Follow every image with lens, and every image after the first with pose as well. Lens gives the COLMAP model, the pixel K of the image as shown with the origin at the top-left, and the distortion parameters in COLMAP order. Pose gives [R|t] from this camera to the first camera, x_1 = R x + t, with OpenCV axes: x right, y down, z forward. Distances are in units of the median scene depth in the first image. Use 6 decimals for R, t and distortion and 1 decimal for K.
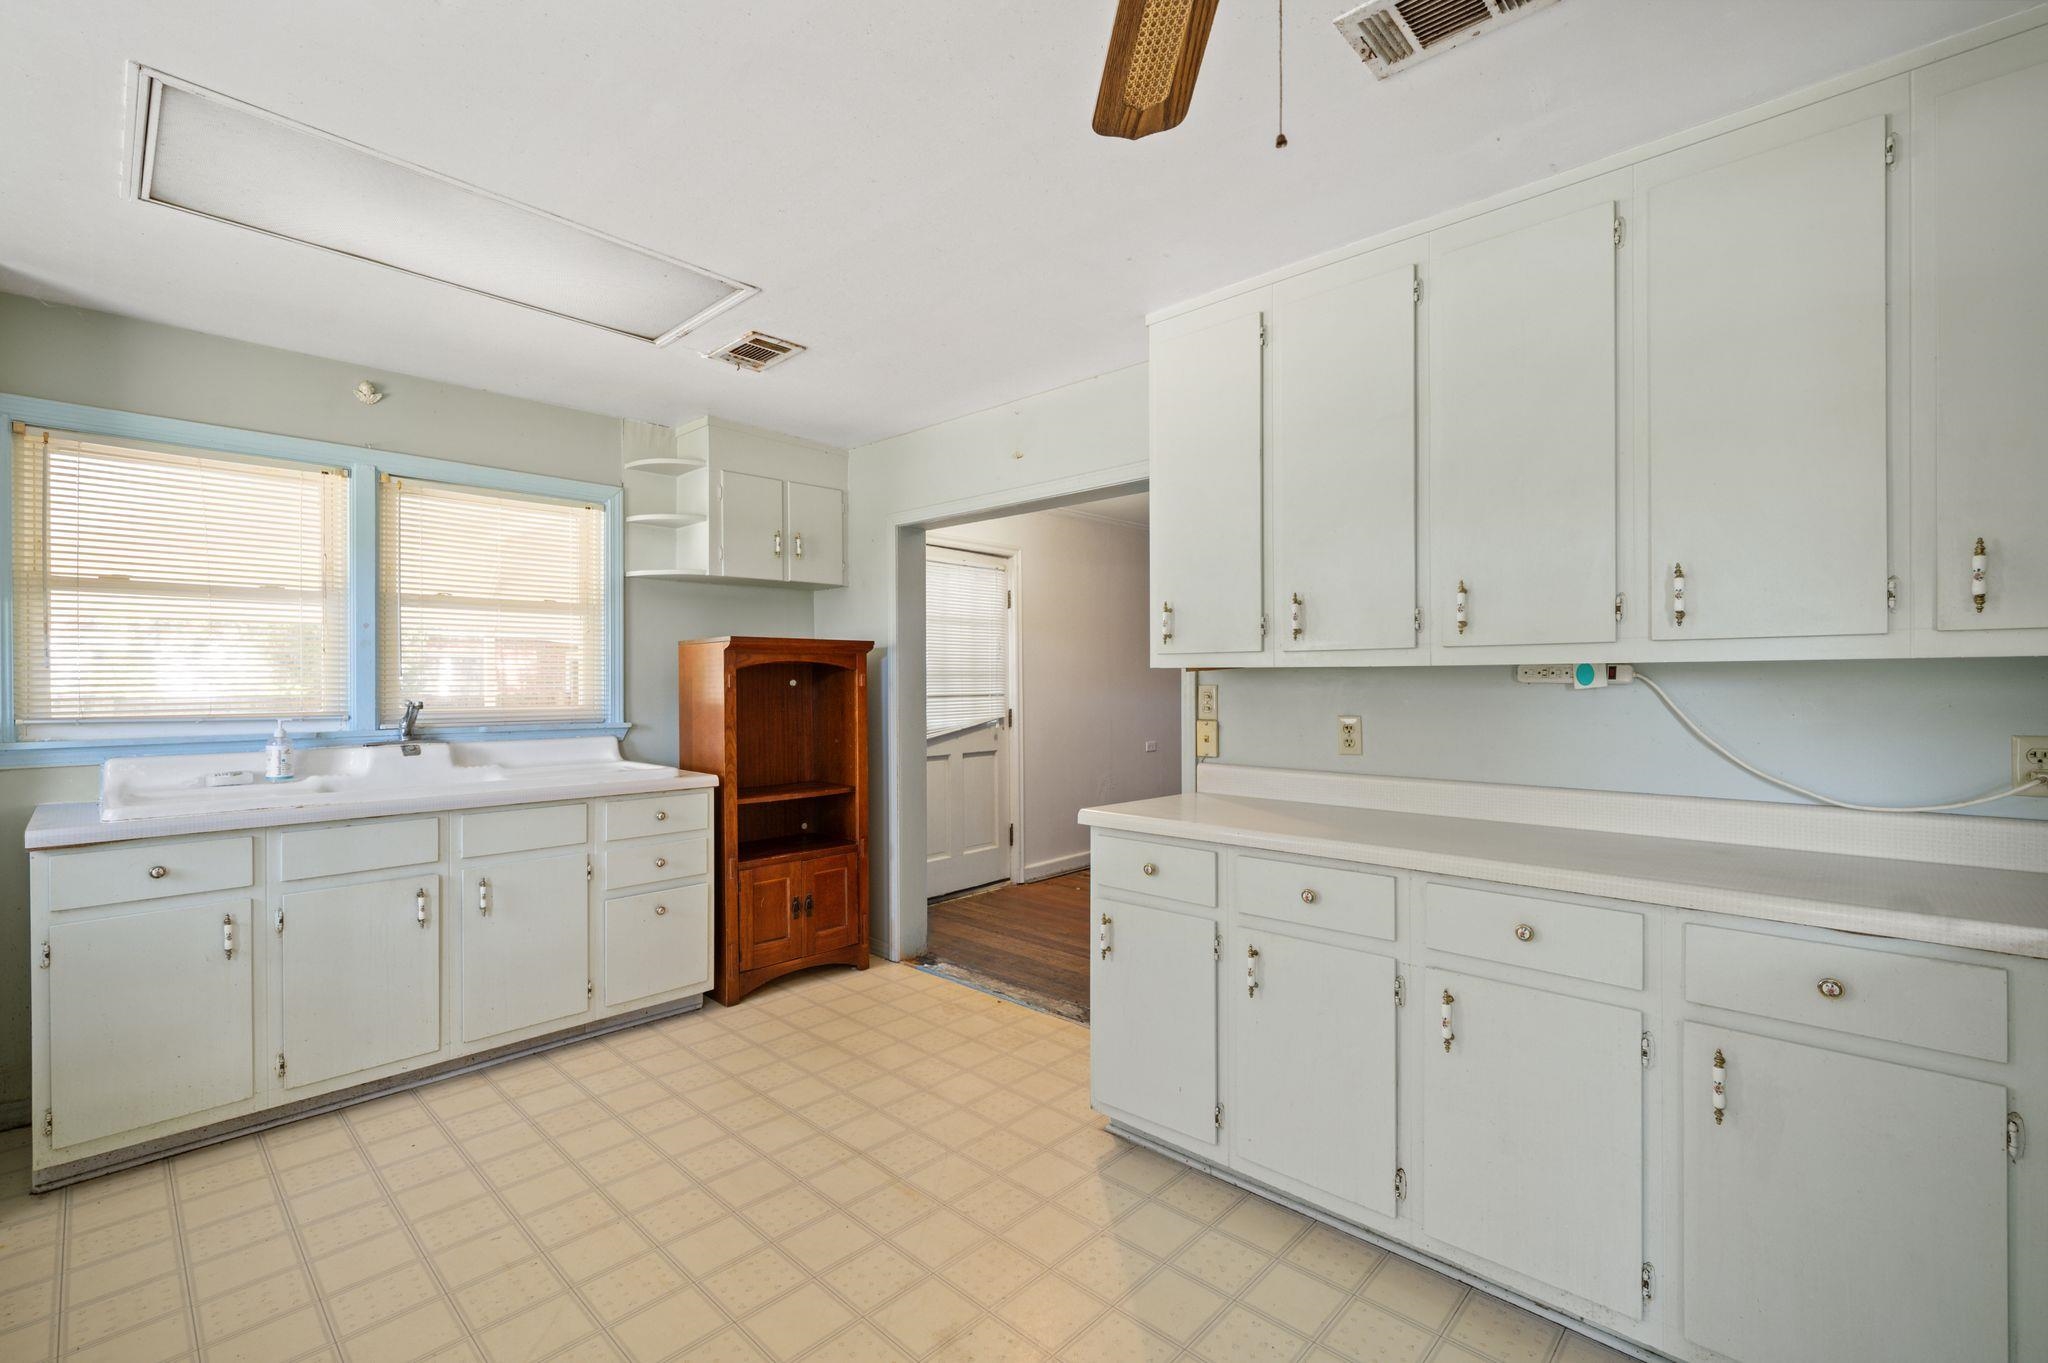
lens RADIAL K [[885.1, 0, 1027.3], [0, 885.1, 682.6], [0, 0, 1]] dist [-0.001621, -0.000245]
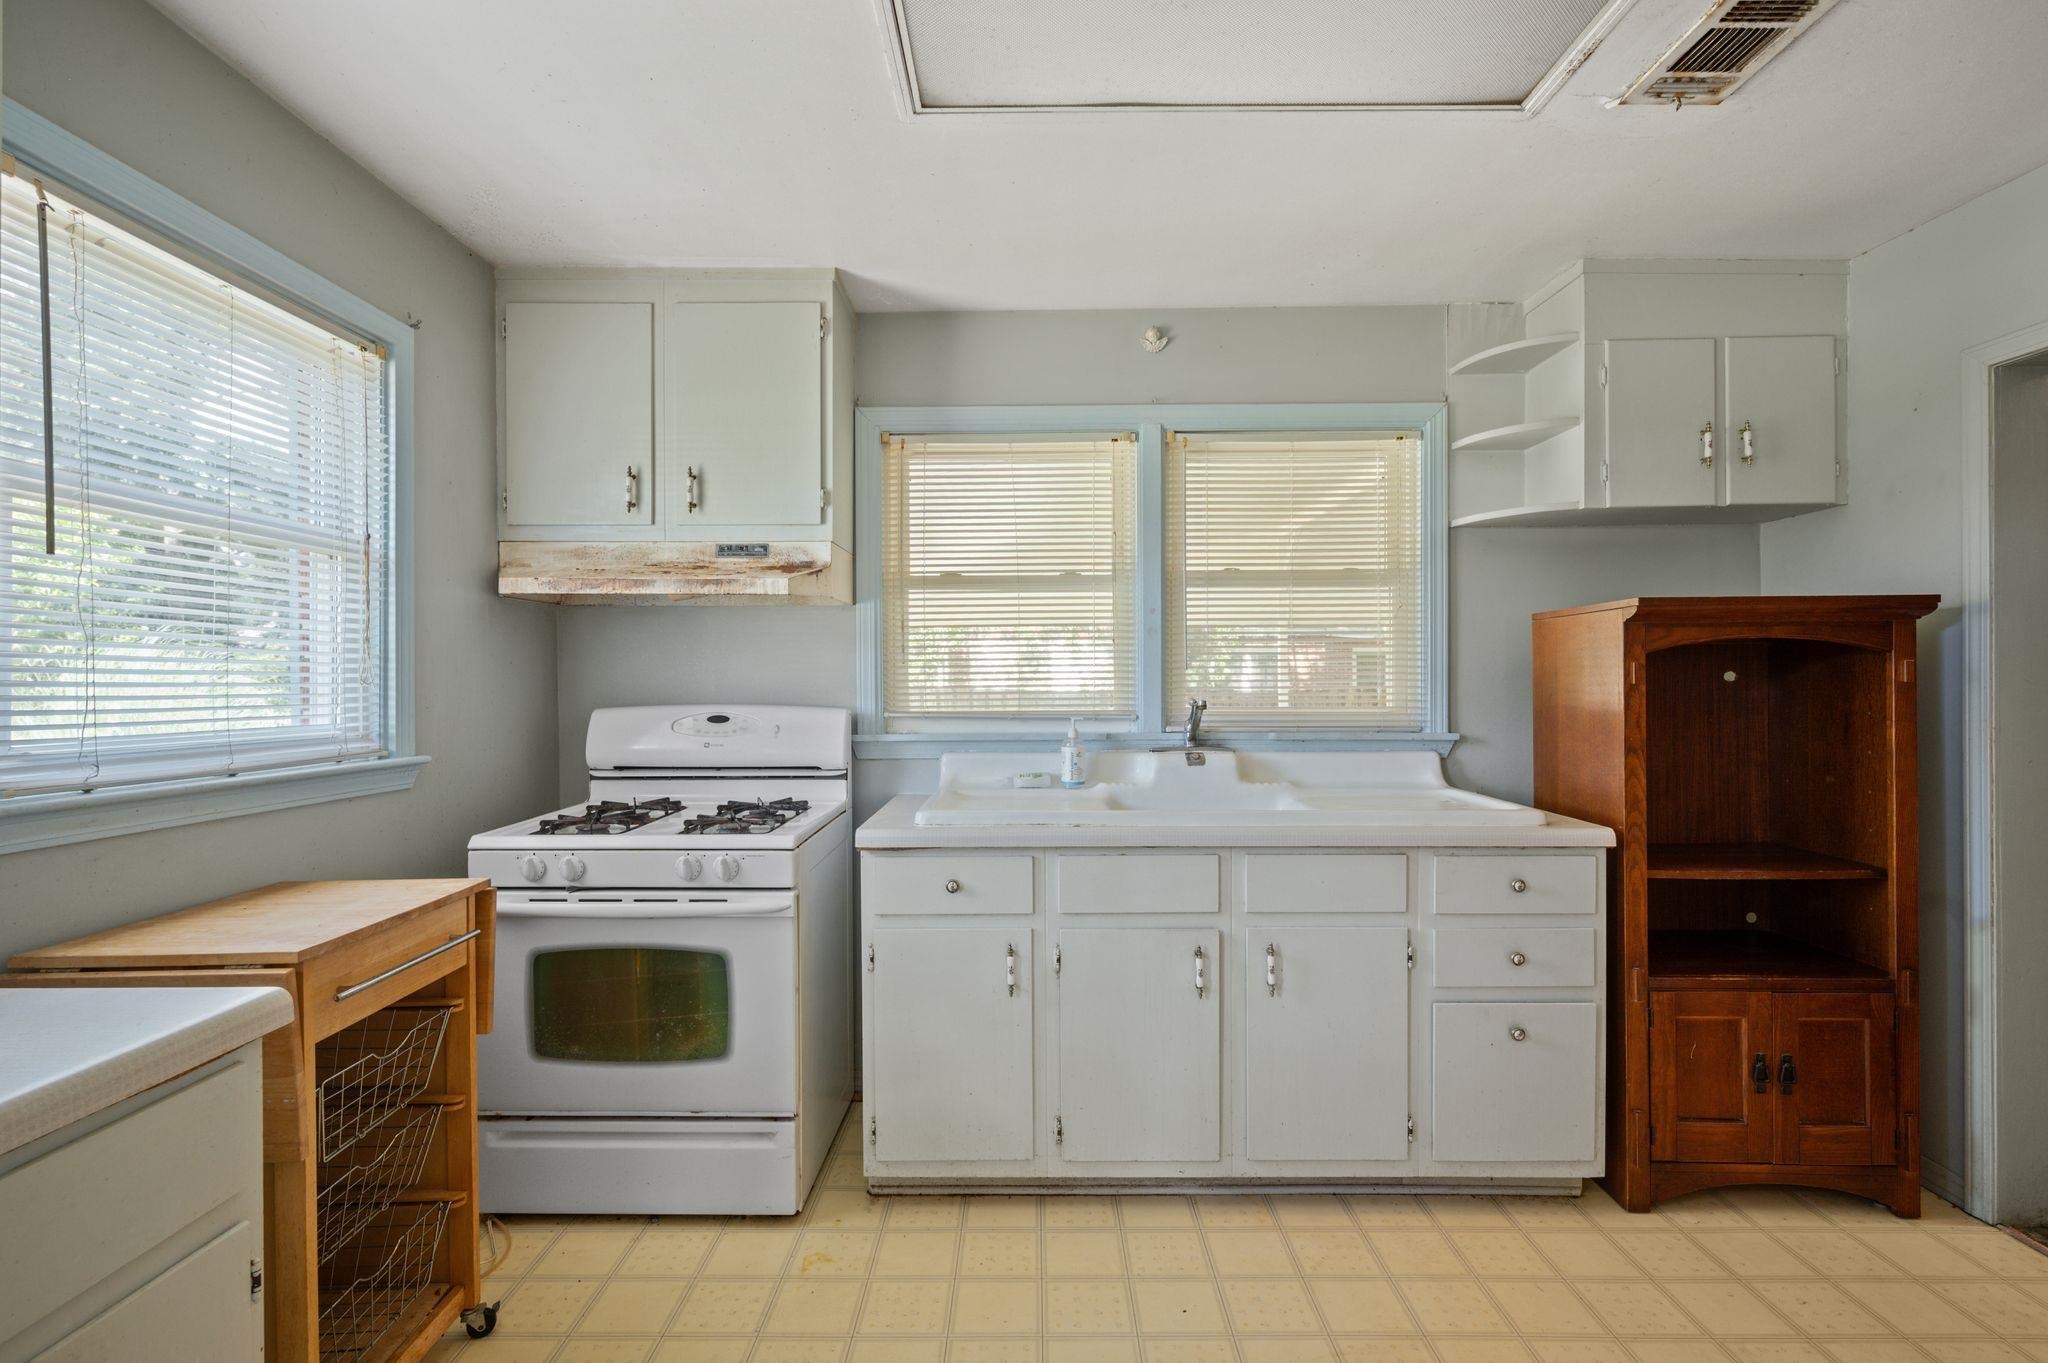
lens RADIAL K [[905.8, 0, 1025.6], [0, 905.8, 685.8], [0, 0, 1]] dist [-0.001685, -0.000448]
pose [[0.679101, 0.004298, -0.734032, -0.175009], [0.002007, 0.999968, 0.007712, 0.001355], [0.734042, -0.006710, 0.679071, 0.294585]]
